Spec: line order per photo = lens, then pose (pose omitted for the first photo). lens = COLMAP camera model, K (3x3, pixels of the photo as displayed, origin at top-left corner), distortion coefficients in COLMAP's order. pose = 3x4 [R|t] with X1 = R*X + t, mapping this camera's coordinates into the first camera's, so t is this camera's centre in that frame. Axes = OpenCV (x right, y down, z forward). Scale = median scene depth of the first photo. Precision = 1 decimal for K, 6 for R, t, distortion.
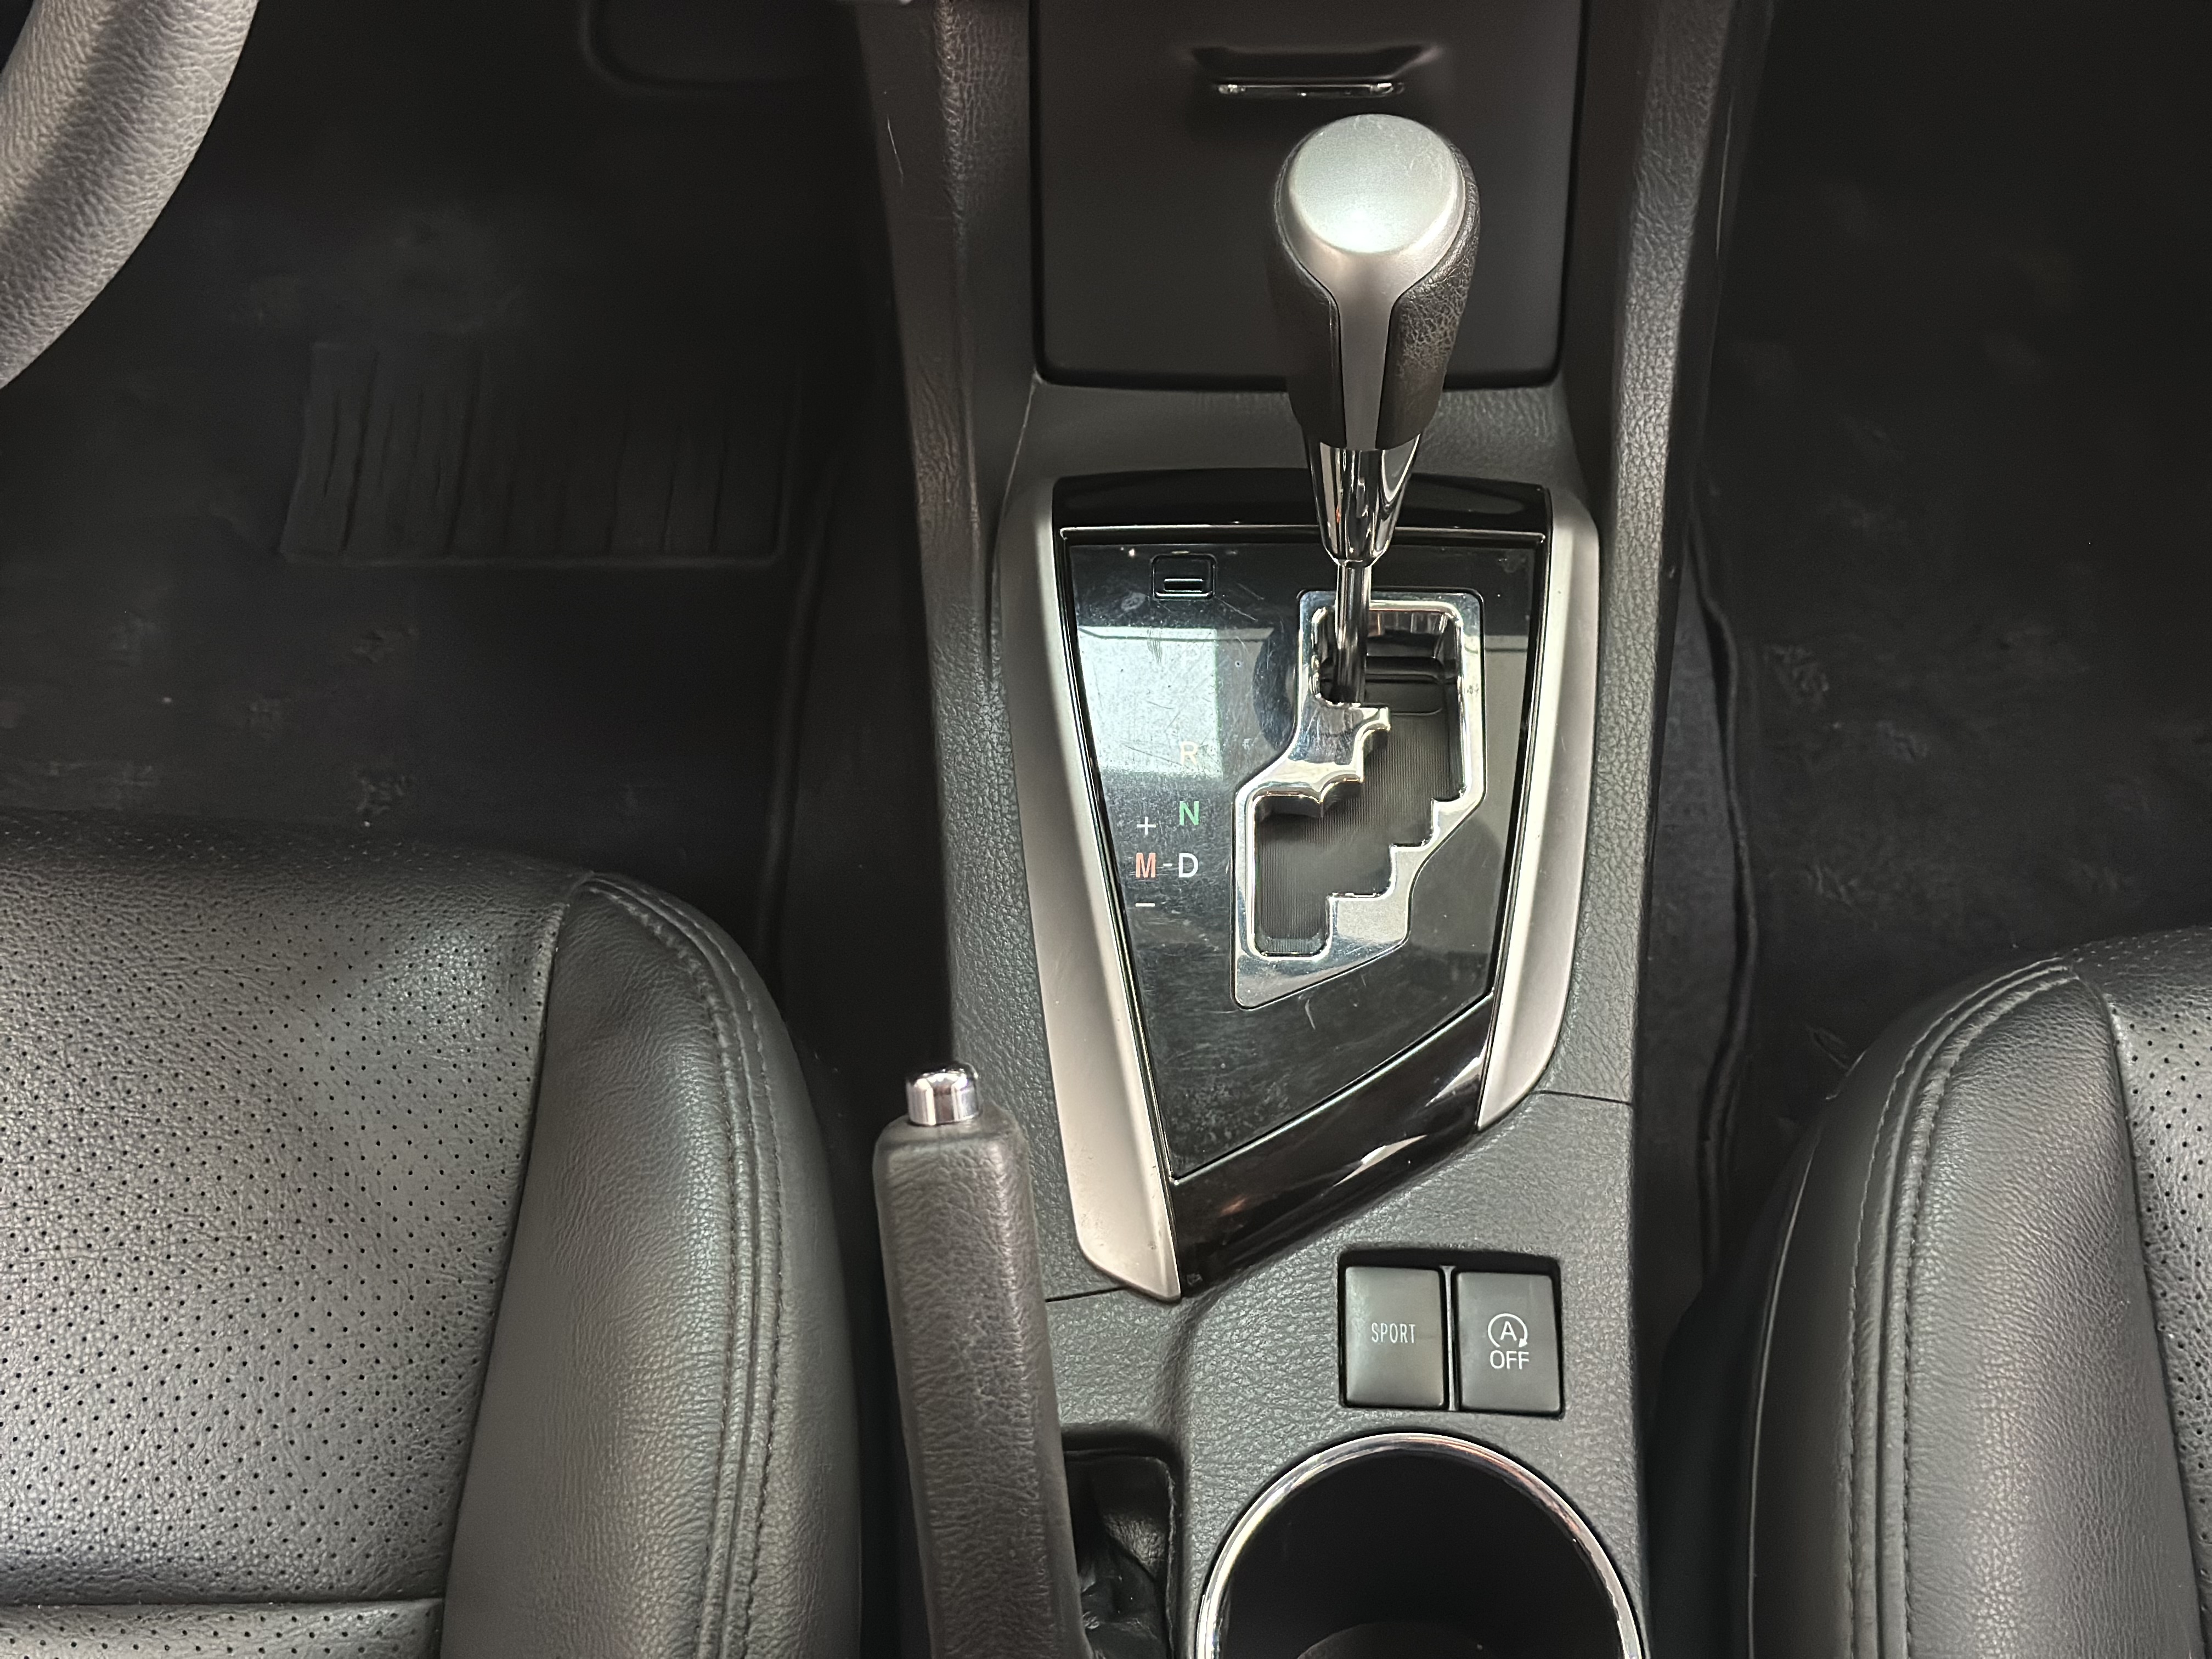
lens RADIAL K [[3085.6, 0, 1106.0], [0, 3085.6, 829.5], [0, 0, 1]] dist [0.125521, -0.052719]
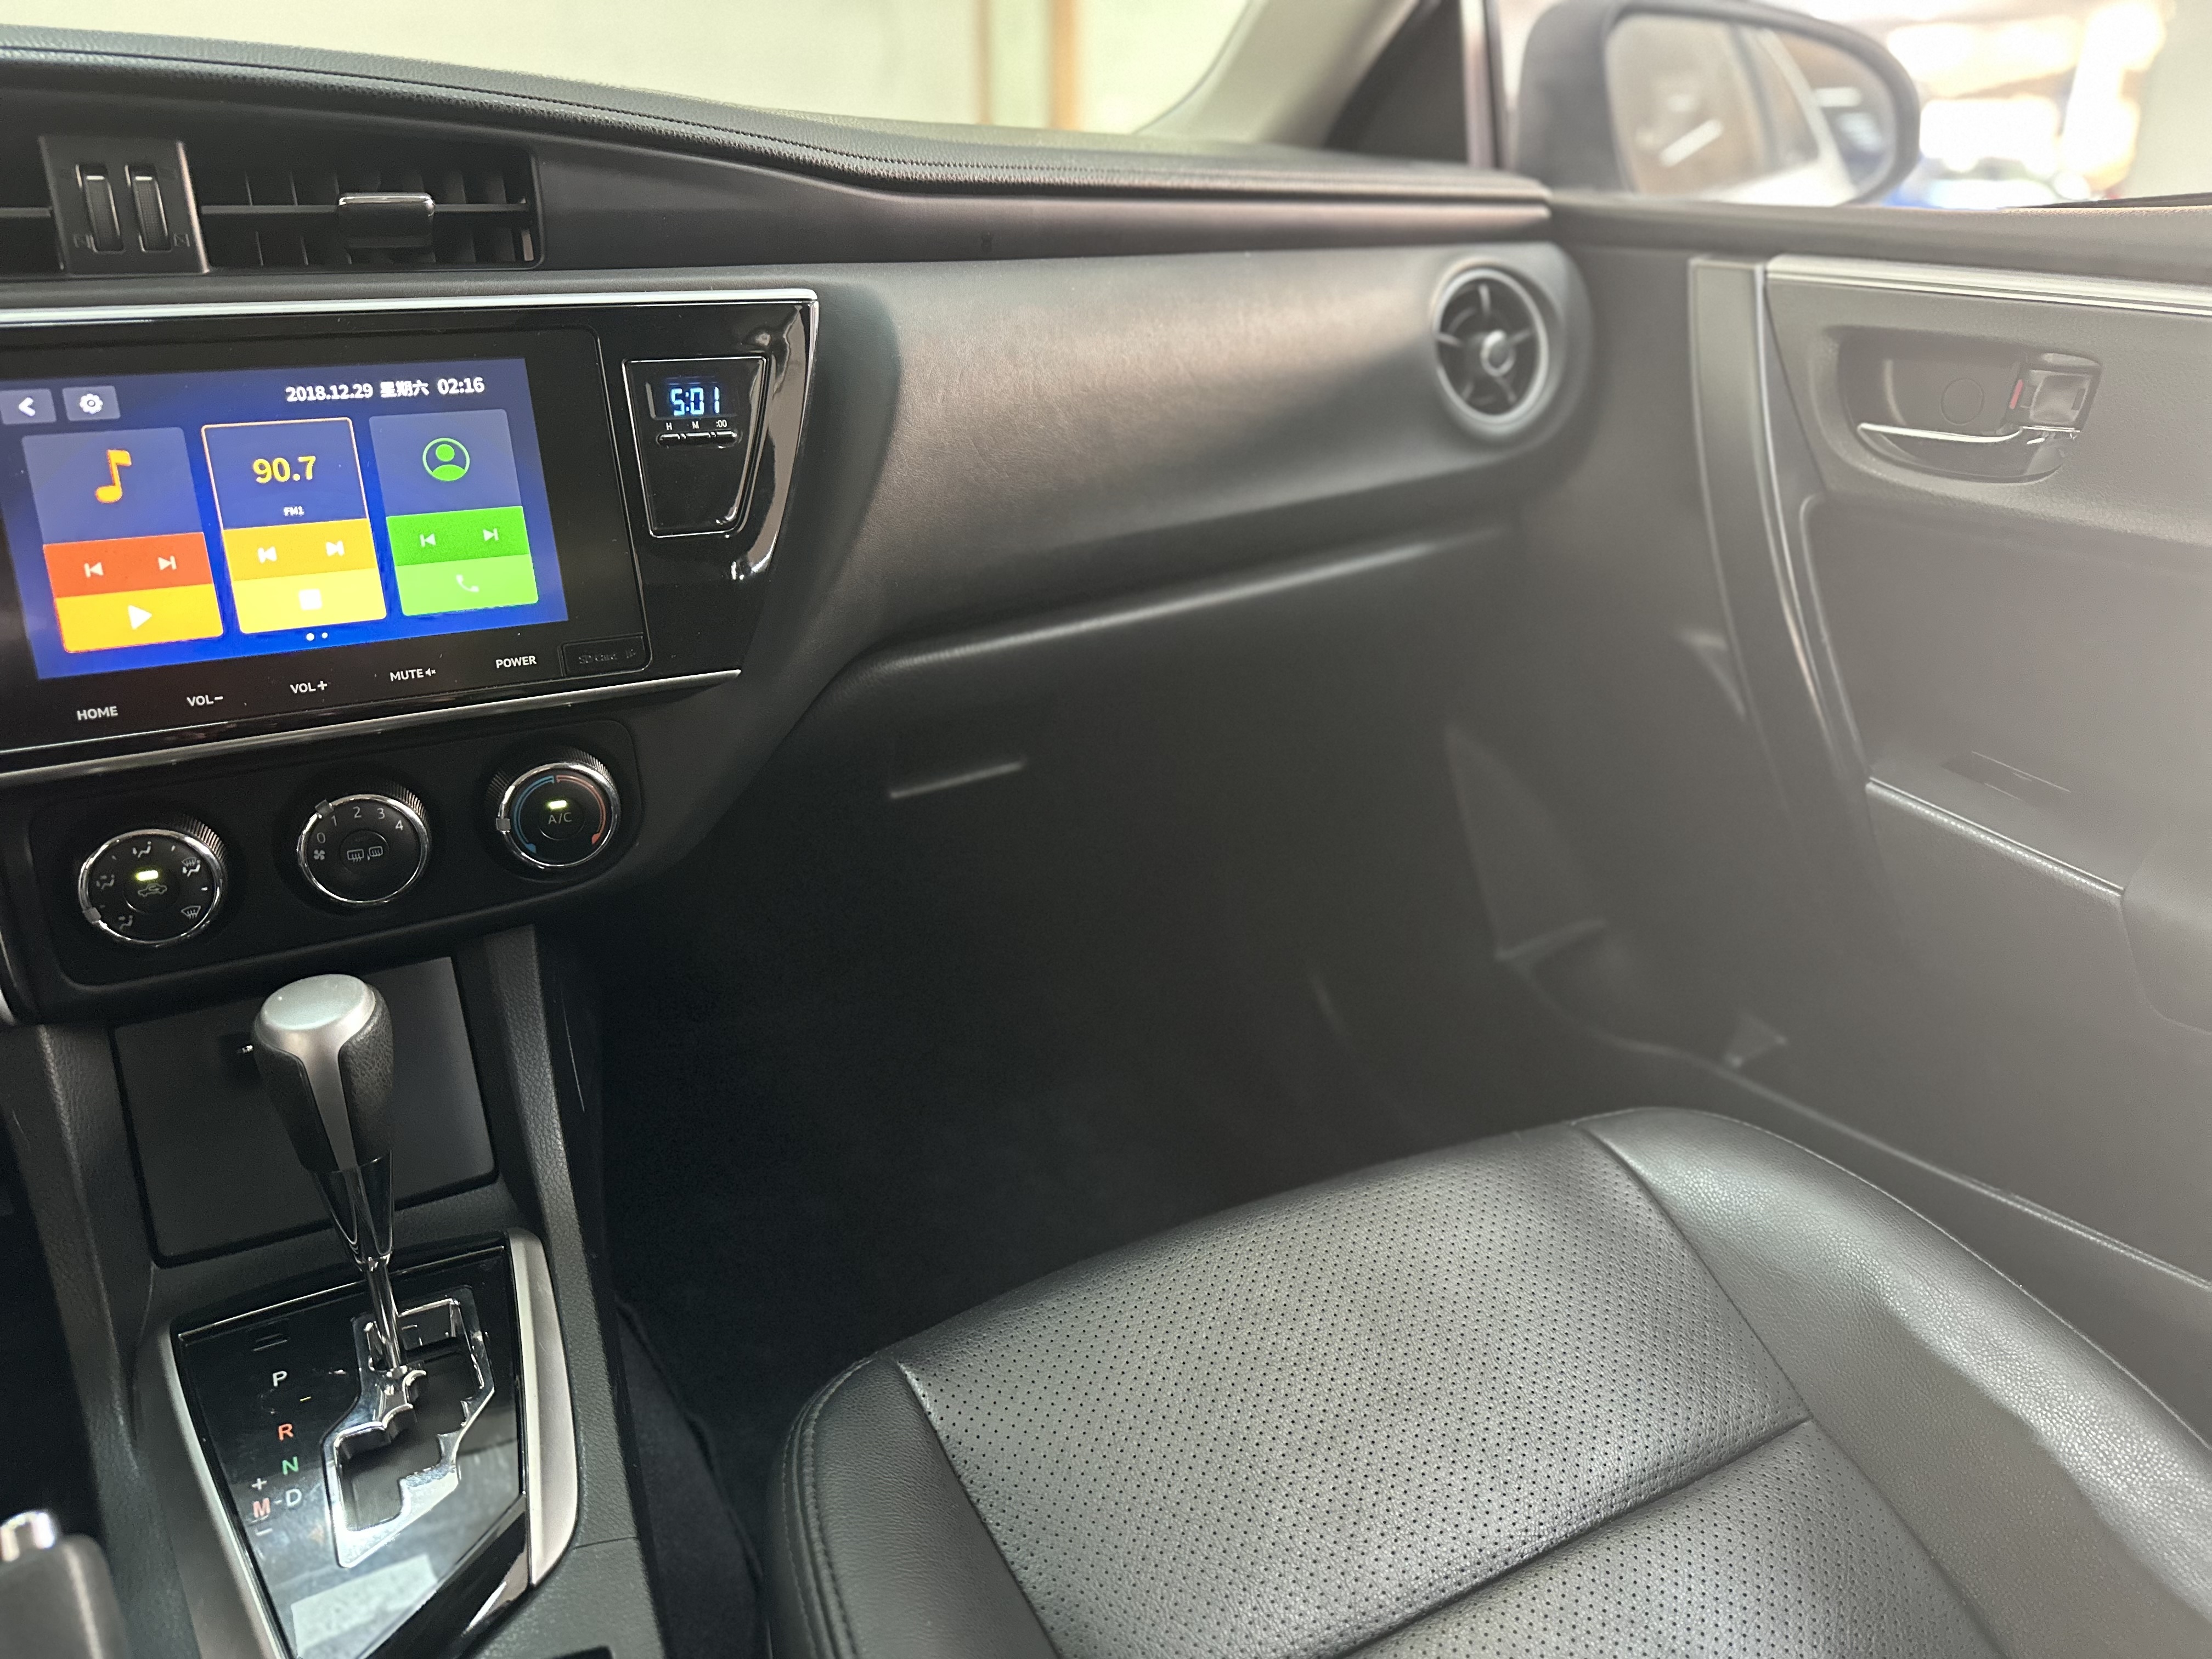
lens RADIAL K [[1580.4, 0, 1110.2], [0, 1580.4, 840.8], [0, 0, 1]] dist [-0.016206, -0.000691]
pose [[0.870366, -0.166448, 0.463420, 0.070650], [0.409431, 0.767467, -0.493315, 0.297035], [-0.273549, 0.619103, 0.736127, 0.158816]]
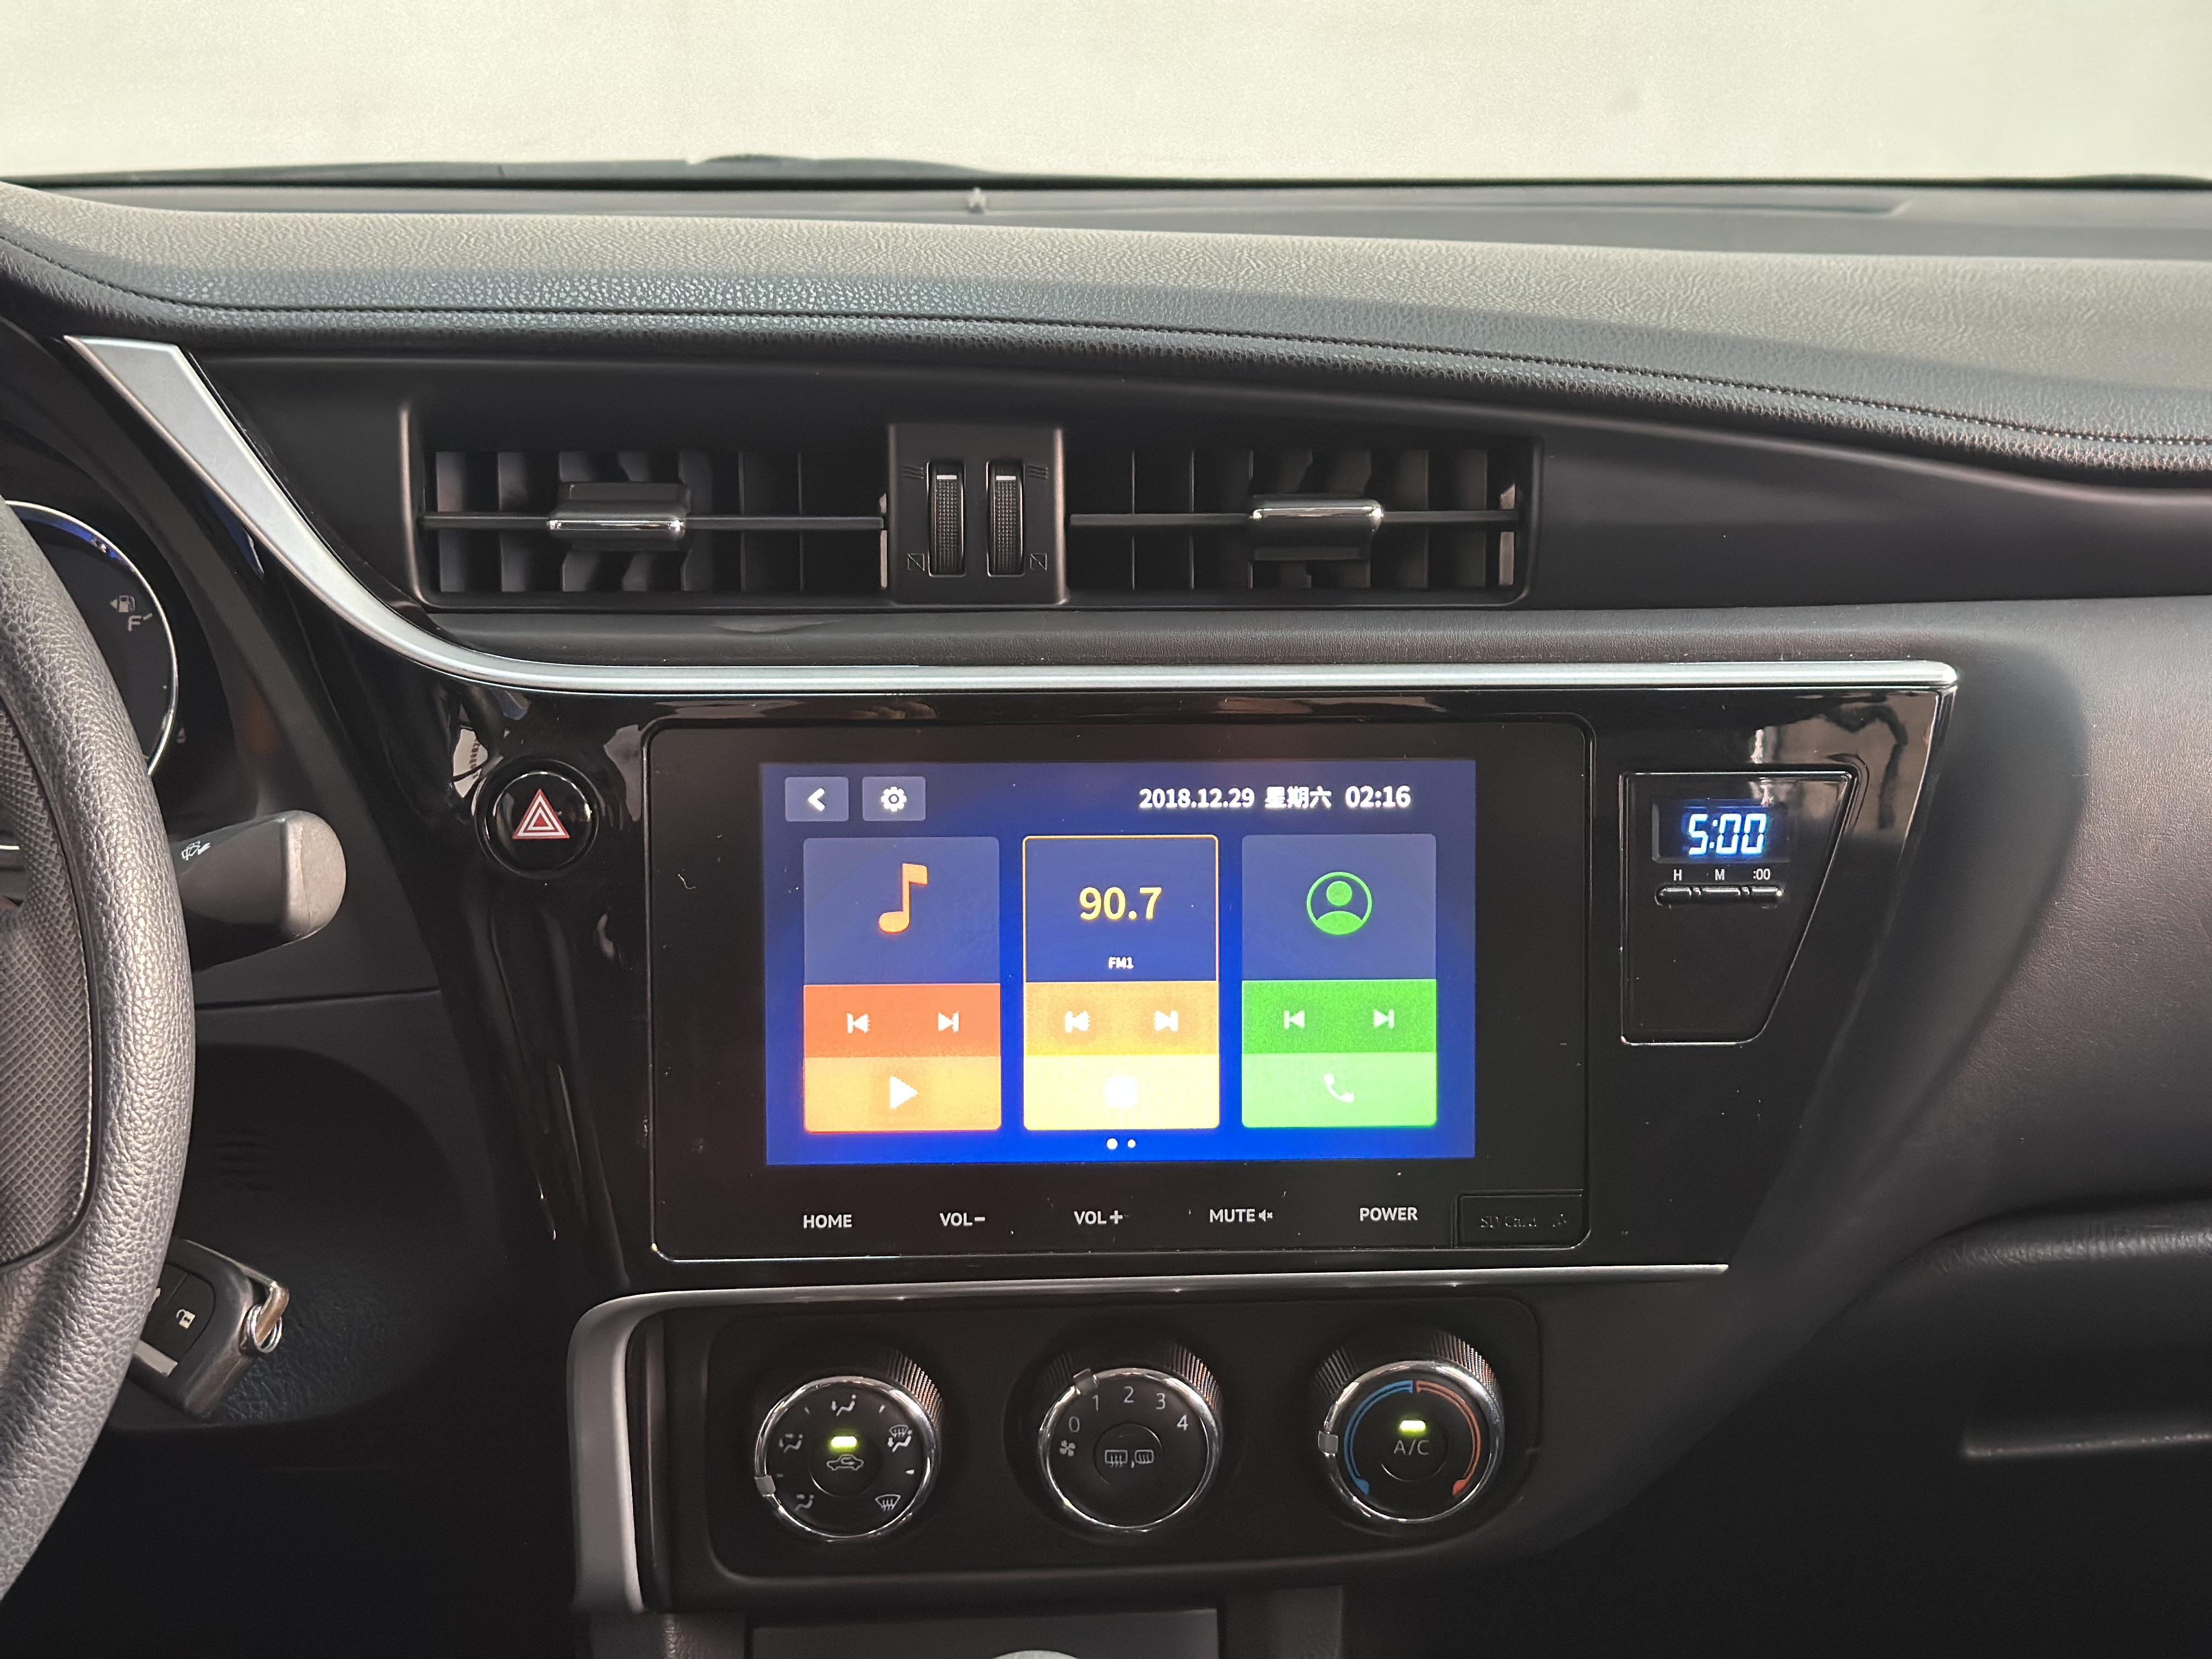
lens RADIAL K [[3085.6, 0, 1106.0], [0, 3085.6, 829.5], [0, 0, 1]] dist [0.125521, -0.052719]
pose [[0.997643, 0.001580, 0.068605, 0.028988], [0.043368, 0.760271, -0.648157, 0.268099], [-0.053182, 0.649604, 0.758410, -0.087783]]
